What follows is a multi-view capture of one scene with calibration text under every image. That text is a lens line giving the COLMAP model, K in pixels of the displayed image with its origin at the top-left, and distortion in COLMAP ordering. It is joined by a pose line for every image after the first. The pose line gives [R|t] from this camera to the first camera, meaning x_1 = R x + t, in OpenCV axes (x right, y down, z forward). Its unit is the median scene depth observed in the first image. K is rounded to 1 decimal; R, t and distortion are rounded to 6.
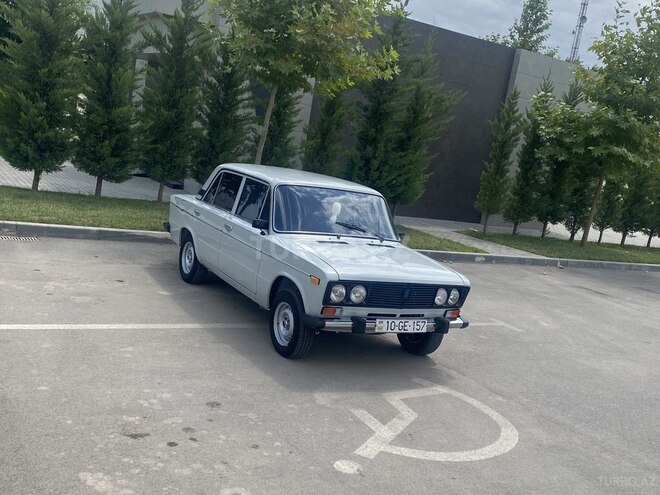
lens RADIAL K [[711.5, 0, 338.8], [0, 711.5, 249.3], [0, 0, 1]] dist [0.096007, -0.234544]
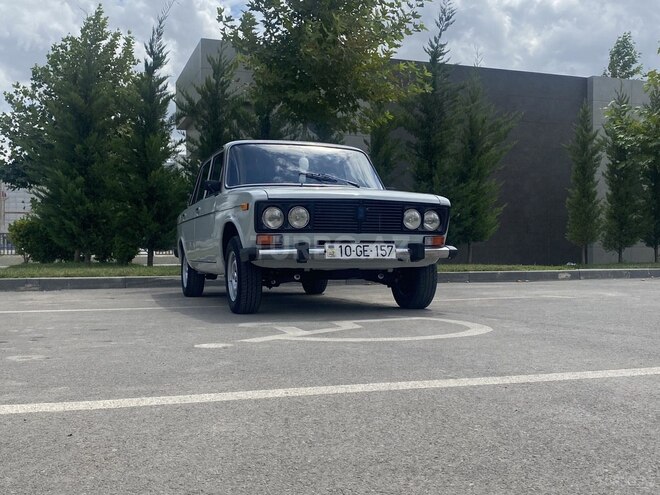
lens RADIAL K [[711.5, 0, 338.8], [0, 711.5, 249.3], [0, 0, 1]] dist [0.096007, -0.234544]
pose [[0.969455, -0.166611, -0.179996, 0.102242], [0.132307, 0.973177, -0.188207, 0.123760], [0.206526, 0.158644, 0.965494, 0.090782]]
